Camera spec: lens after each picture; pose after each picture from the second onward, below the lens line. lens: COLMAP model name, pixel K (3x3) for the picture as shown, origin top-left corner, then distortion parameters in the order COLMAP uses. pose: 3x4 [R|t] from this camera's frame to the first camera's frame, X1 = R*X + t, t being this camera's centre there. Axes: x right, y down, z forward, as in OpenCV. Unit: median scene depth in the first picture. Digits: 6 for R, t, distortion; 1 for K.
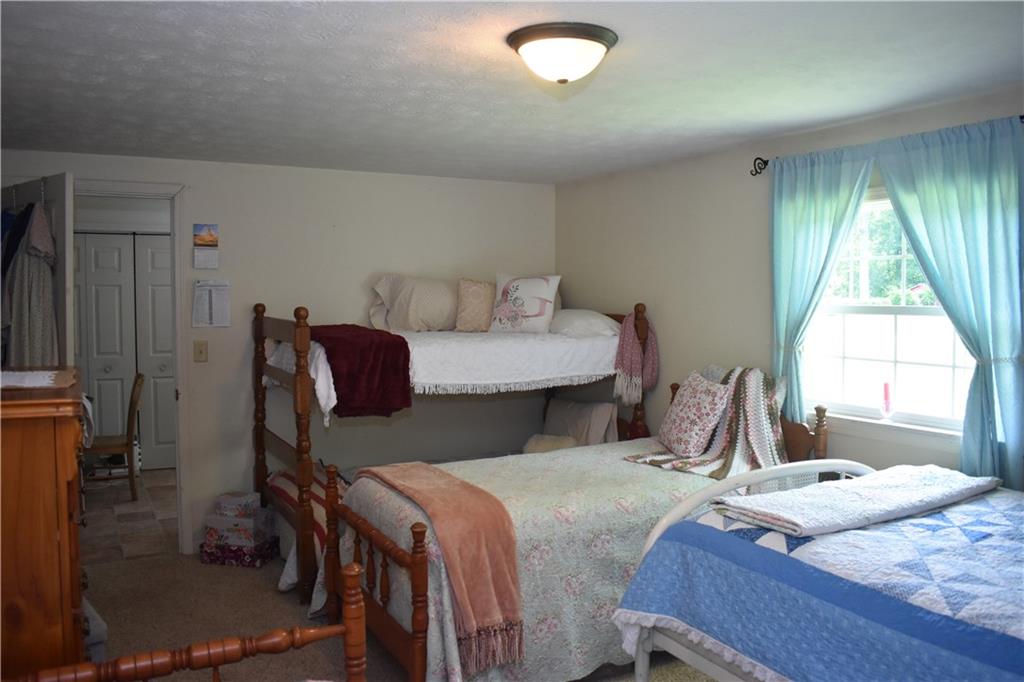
lens RADIAL K [[805.7, 0, 512.0], [0, 805.7, 341.0], [0, 0, 1]] dist [-0.077016, 0.001055]
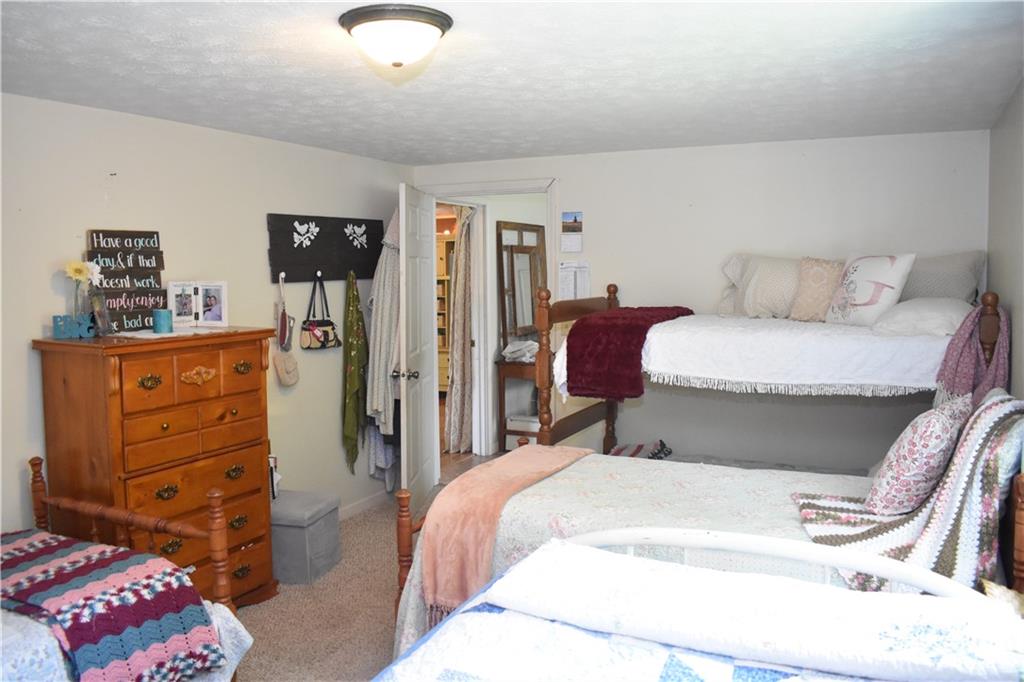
lens RADIAL K [[793.2, 0, 512.0], [0, 793.2, 341.0], [0, 0, 1]] dist [-0.081701, -0.000620]
pose [[0.572009, 0.068882, -0.817350, 0.482459], [-0.045315, 0.997600, 0.052359, -0.021082], [0.818994, 0.007089, 0.573758, 0.293317]]
